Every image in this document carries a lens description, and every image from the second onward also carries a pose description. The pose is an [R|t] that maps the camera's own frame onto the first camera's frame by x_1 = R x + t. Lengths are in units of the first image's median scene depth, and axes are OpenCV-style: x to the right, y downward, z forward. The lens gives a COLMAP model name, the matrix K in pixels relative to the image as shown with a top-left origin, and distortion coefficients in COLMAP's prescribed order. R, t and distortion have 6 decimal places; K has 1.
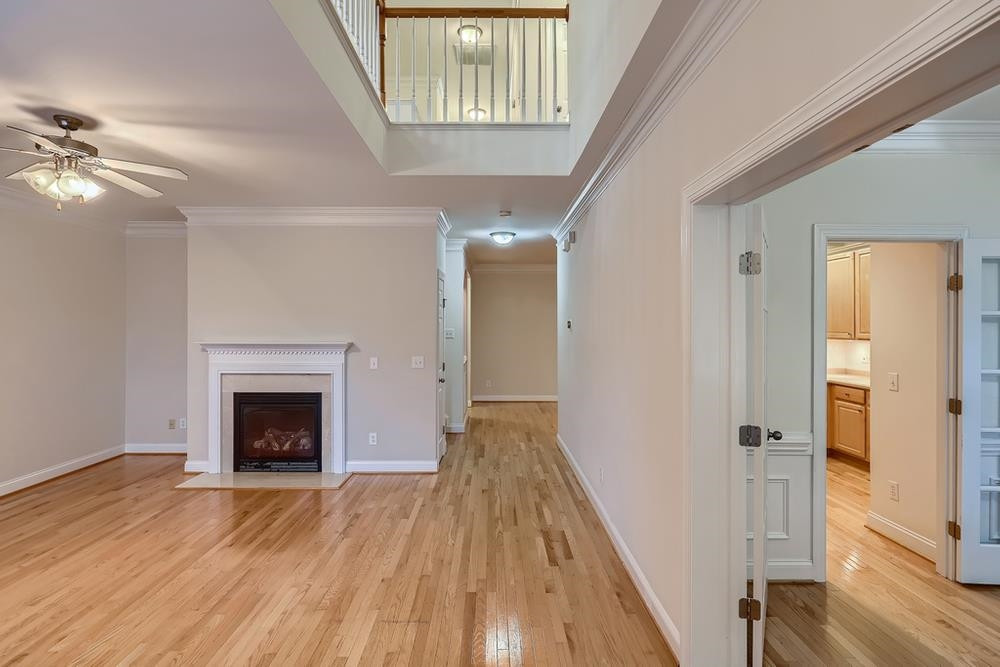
lens RADIAL K [[509.3, 0, 495.0], [0, 509.3, 328.7], [0, 0, 1]] dist [0.002042, -0.001000]
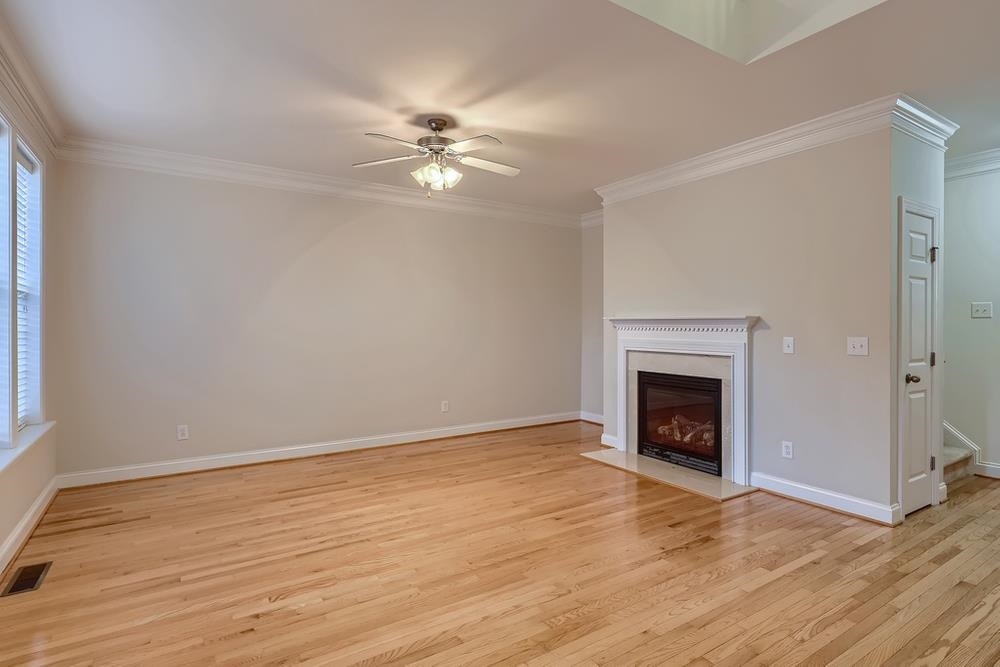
lens RADIAL K [[509.3, 0, 495.1], [0, 509.3, 325.4], [0, 0, 1]] dist [0.002042, -0.001000]
pose [[0.534251, 0.001381, -0.845325, 0.155373], [-0.006360, 0.999977, -0.002386, 0.045404], [0.845302, 0.006651, 0.534247, 0.268356]]
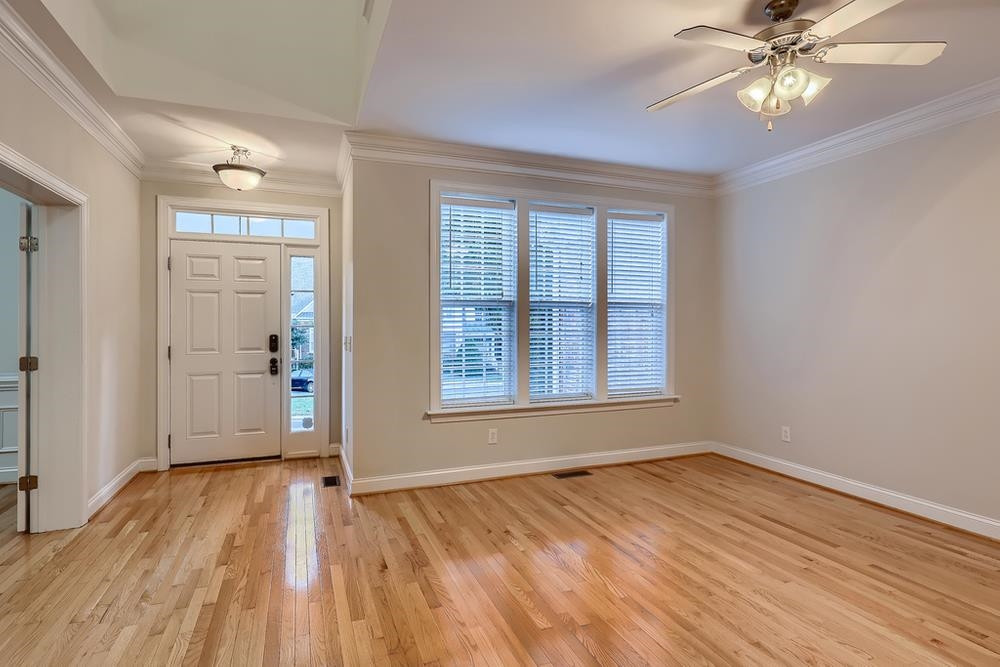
lens RADIAL K [[509.3, 0, 494.8], [0, 509.3, 329.5], [0, 0, 1]] dist [0.002042, -0.001000]
pose [[-0.936892, 0.004422, -0.349591, -0.094771], [0.000005, 0.999920, 0.012636, 0.040784], [0.349619, 0.011836, -0.936817, 0.908716]]
